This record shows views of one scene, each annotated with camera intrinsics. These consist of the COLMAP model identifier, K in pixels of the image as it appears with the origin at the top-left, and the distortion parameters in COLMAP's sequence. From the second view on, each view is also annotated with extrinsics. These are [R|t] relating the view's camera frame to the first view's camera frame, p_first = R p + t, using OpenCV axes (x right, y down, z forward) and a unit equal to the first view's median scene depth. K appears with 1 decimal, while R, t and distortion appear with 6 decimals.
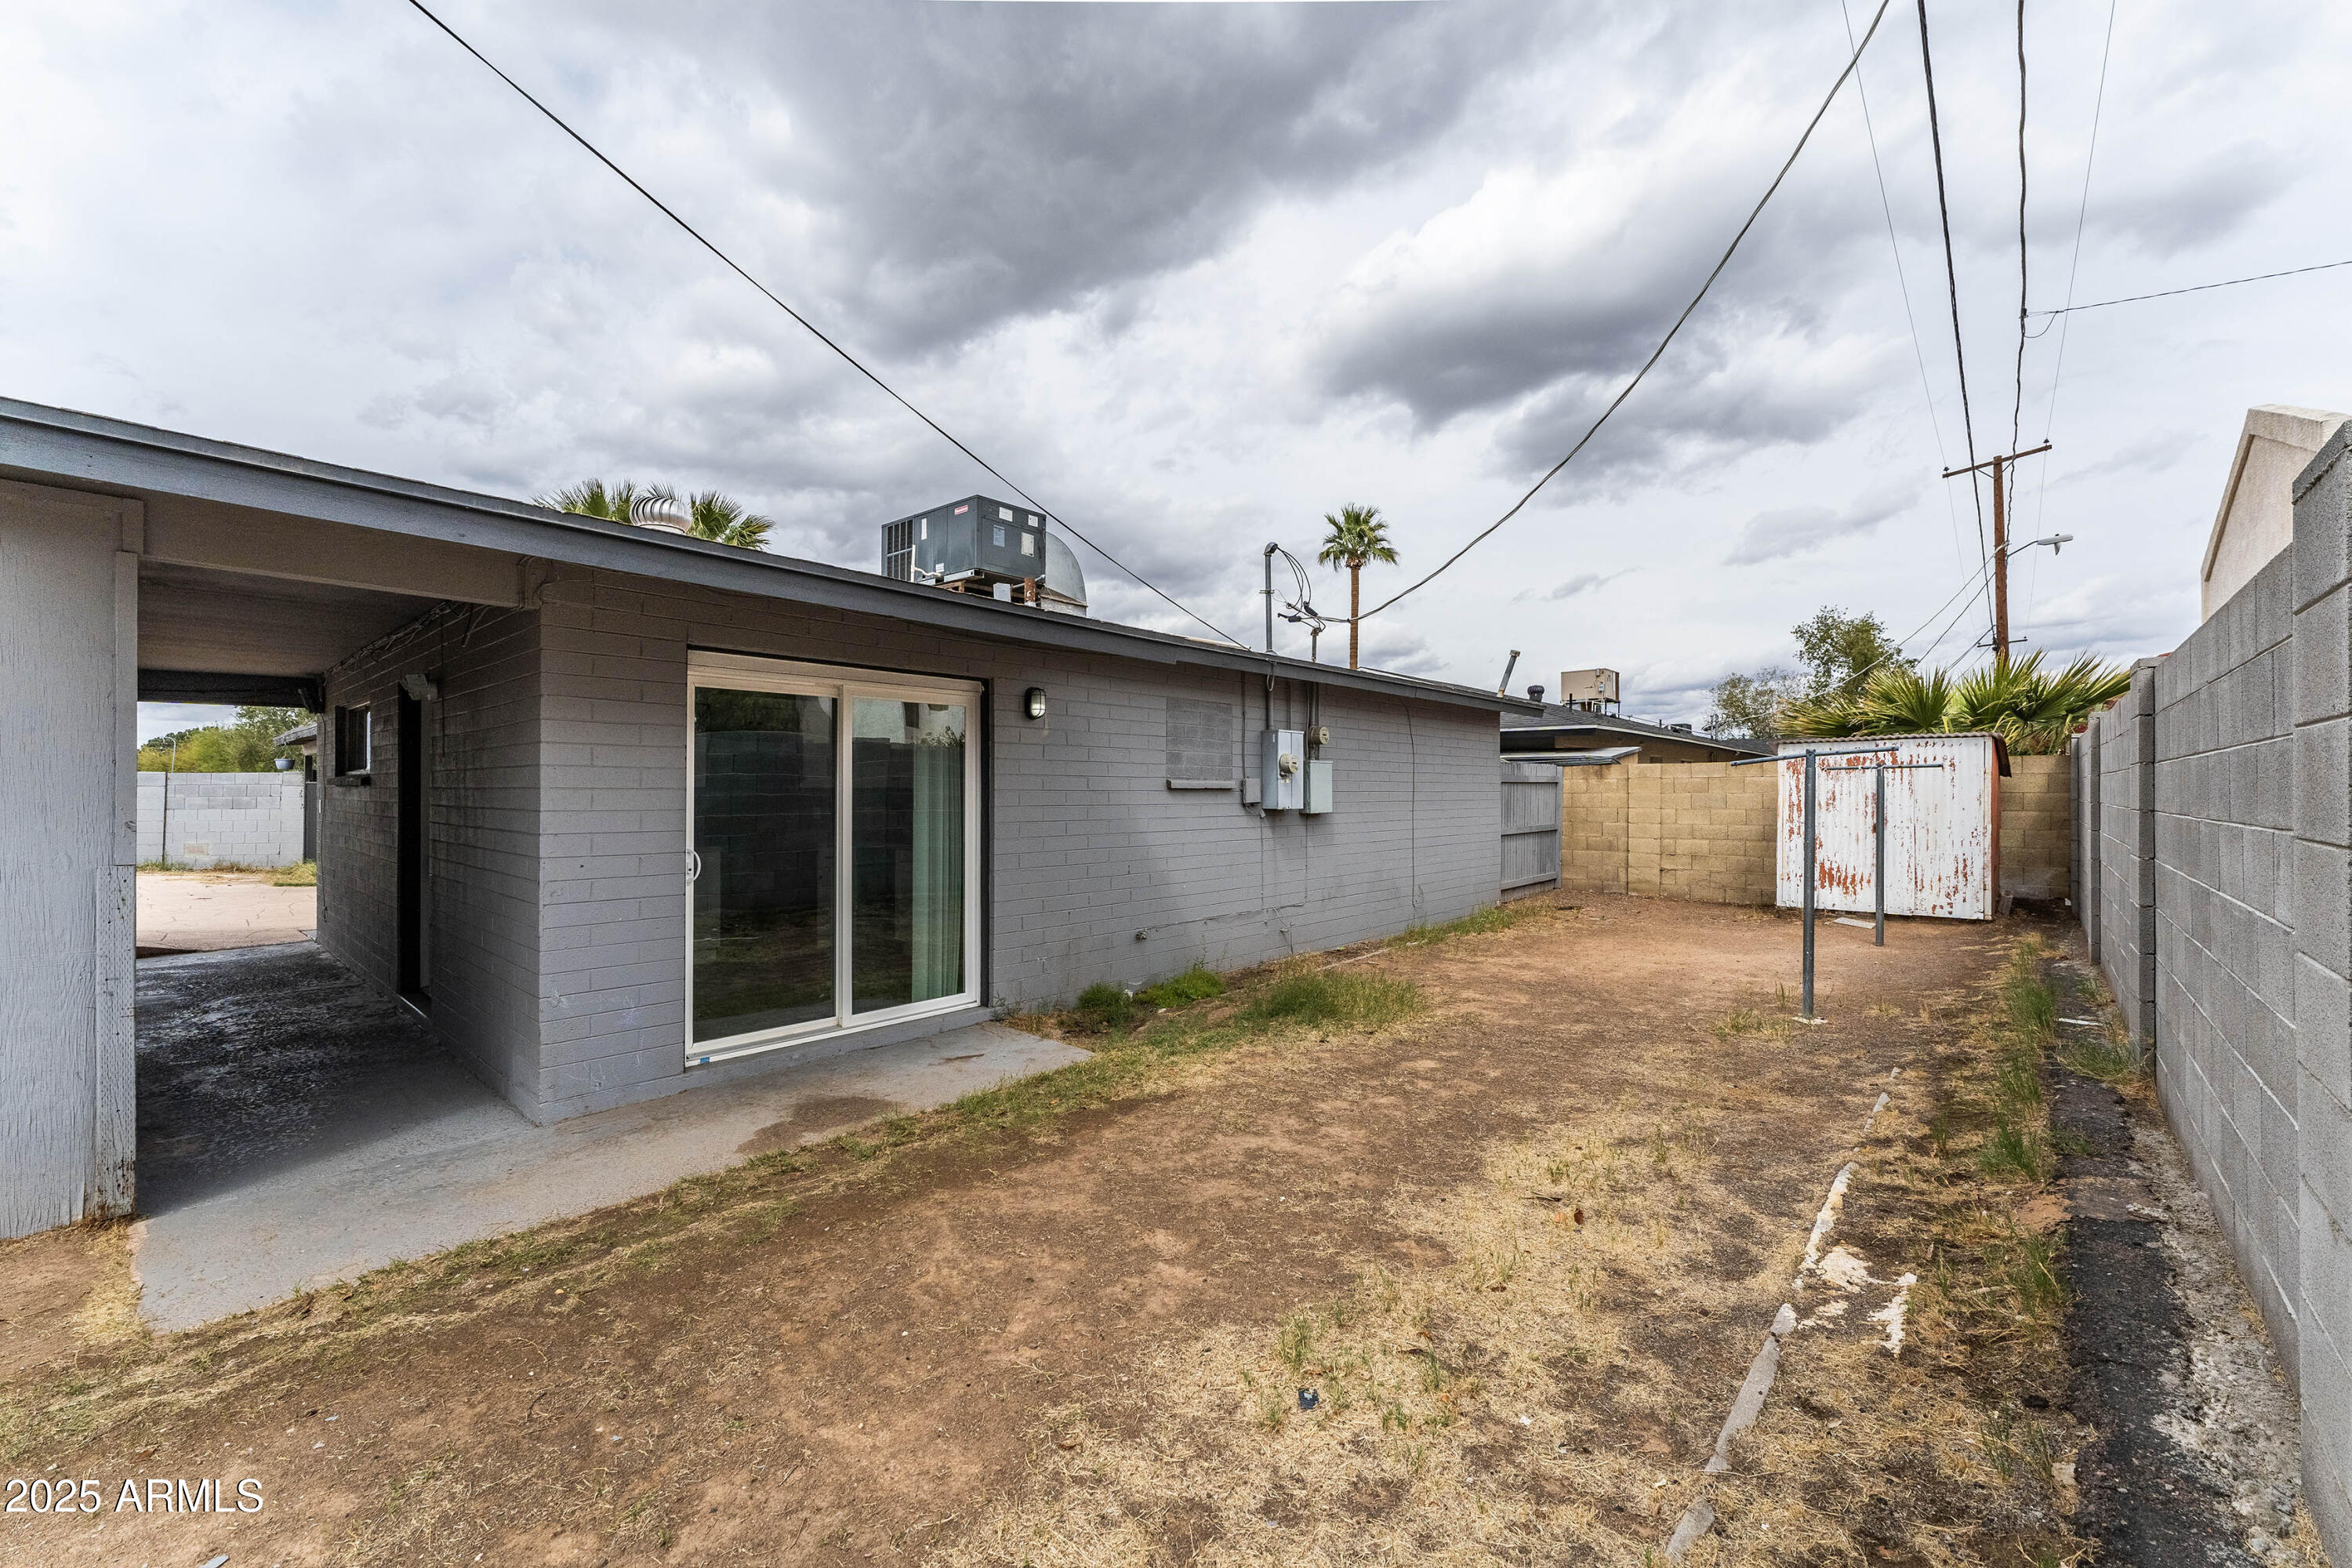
lens RADIAL K [[937.4, 0, 1180.1], [0, 937.4, 791.8], [0, 0, 1]] dist [-0.000668, -0.000087]
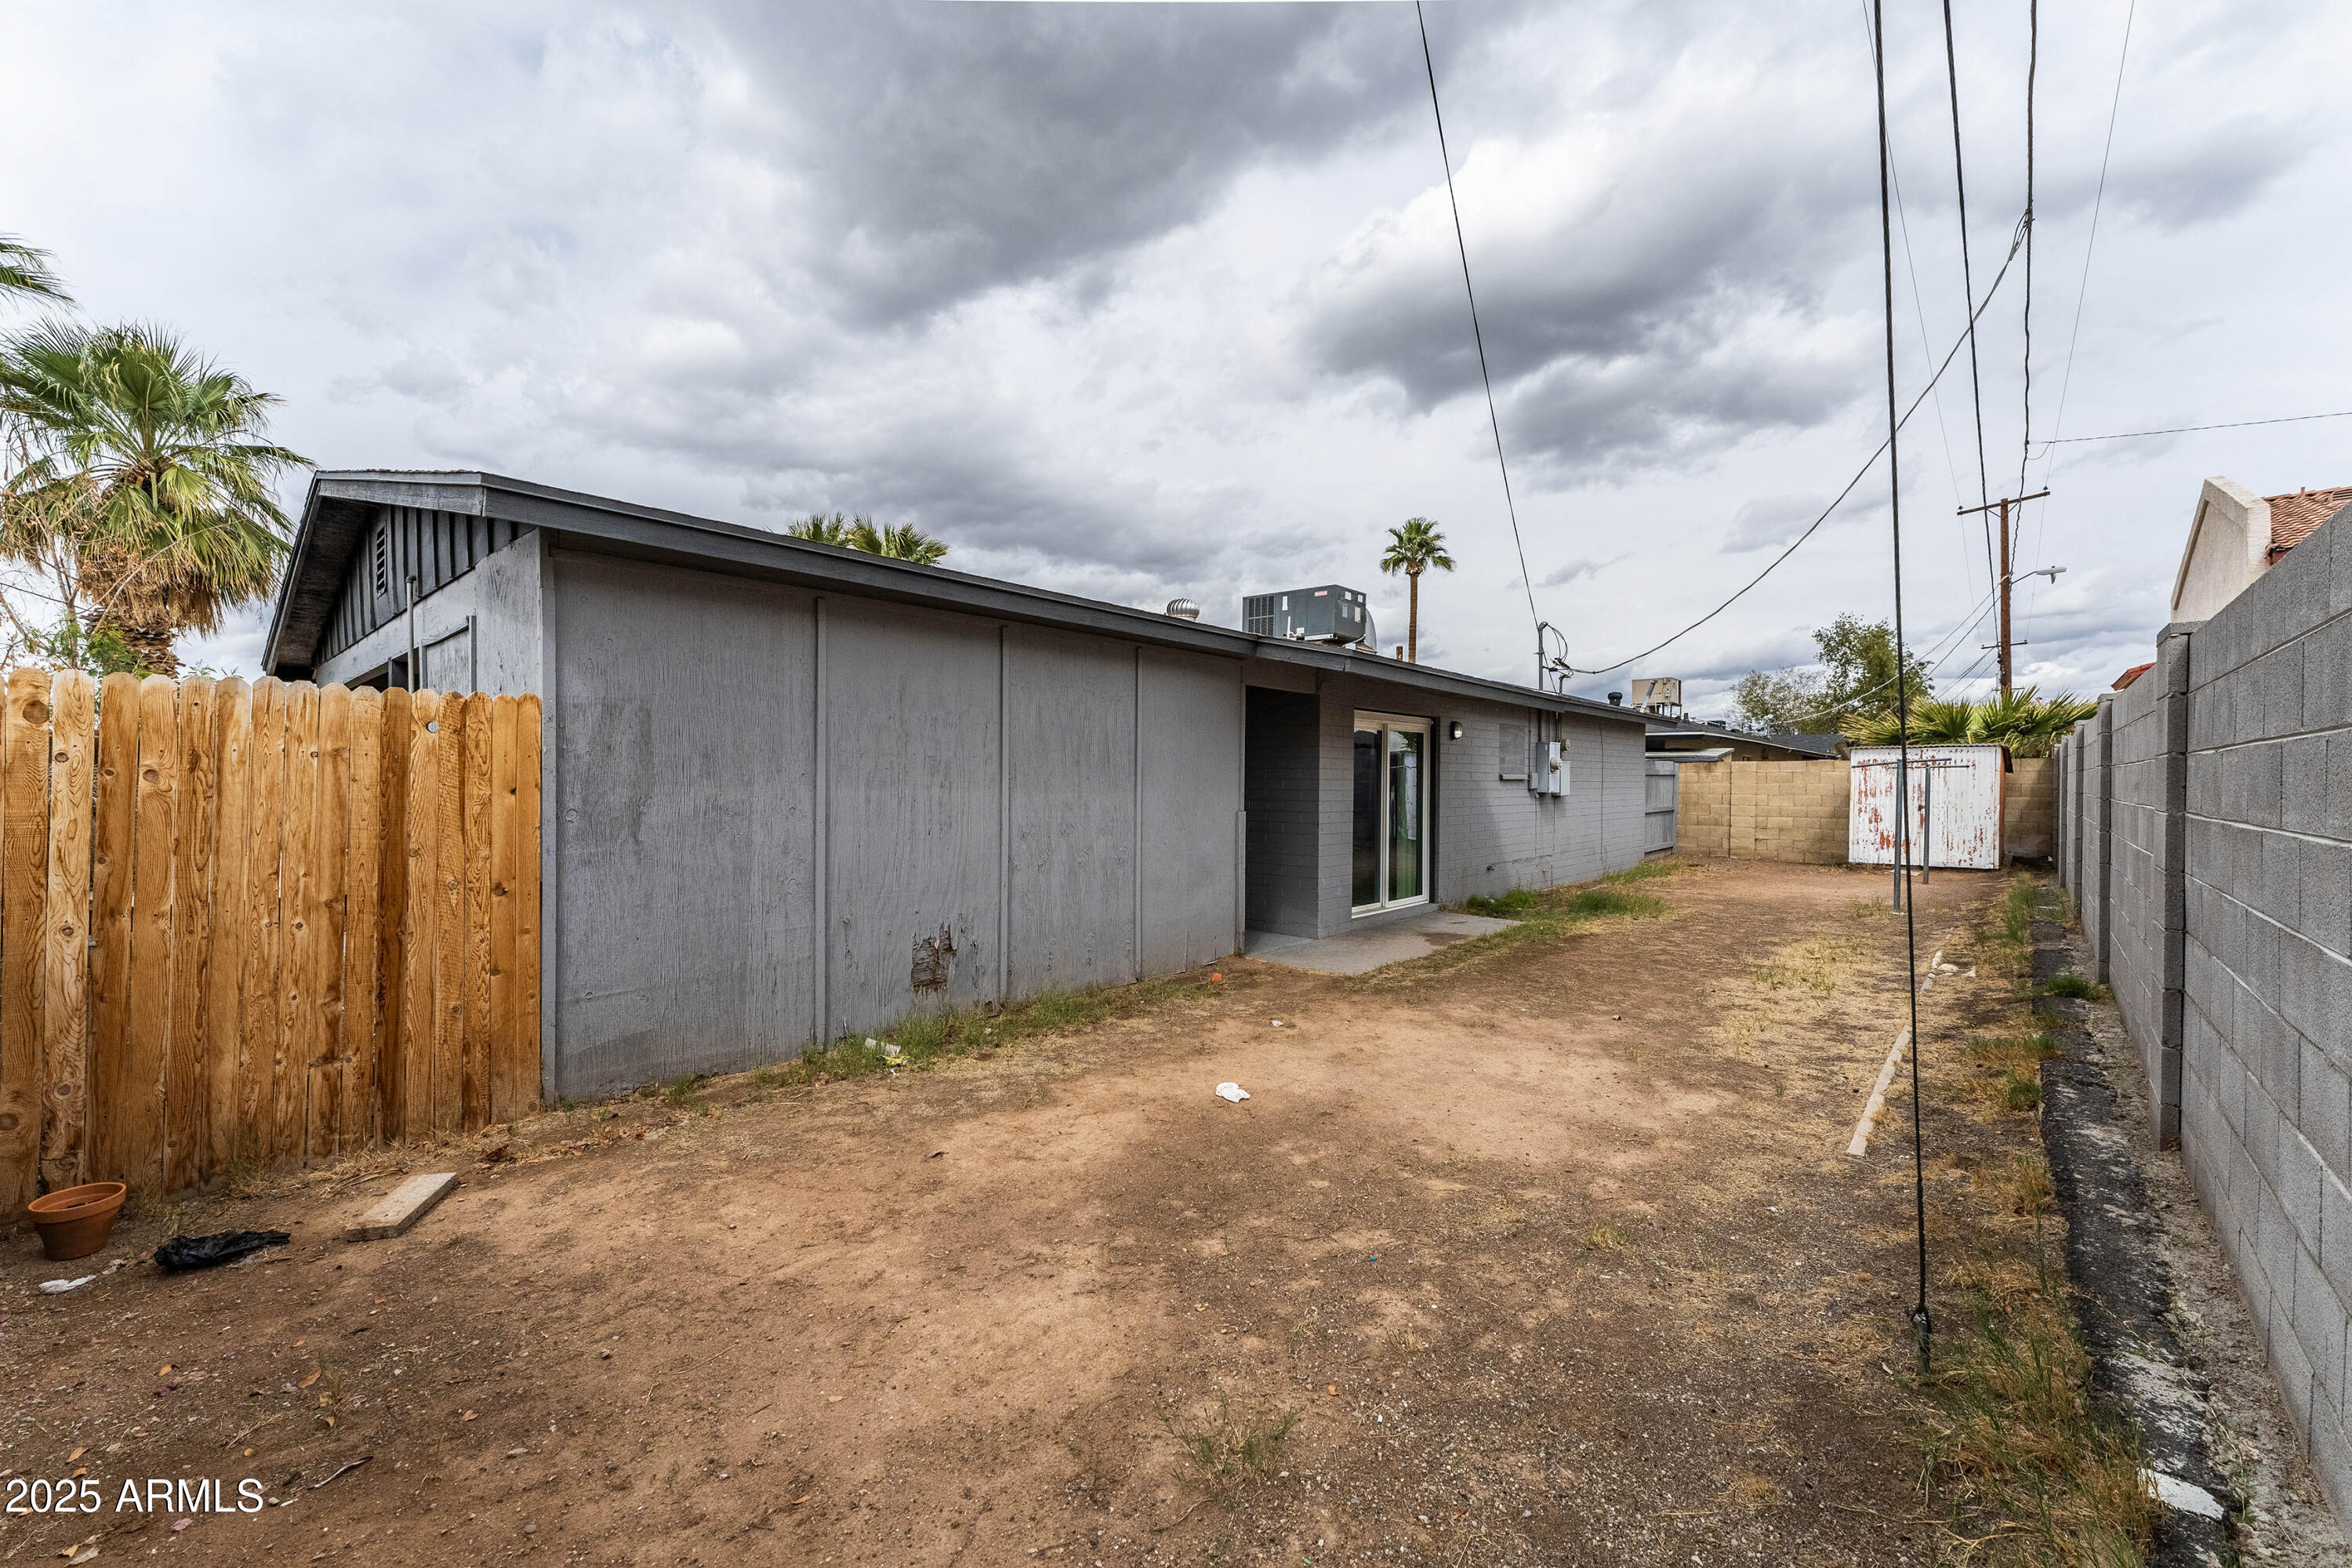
lens RADIAL K [[937.4, 0, 1180.1], [0, 937.4, 791.8], [0, 0, 1]] dist [-0.000668, -0.000087]
pose [[0.999987, 0.004873, 0.001300, -0.392750], [-0.004891, 0.999887, 0.014209, -0.001631], [-0.001230, -0.014216, 0.999898, -0.436254]]
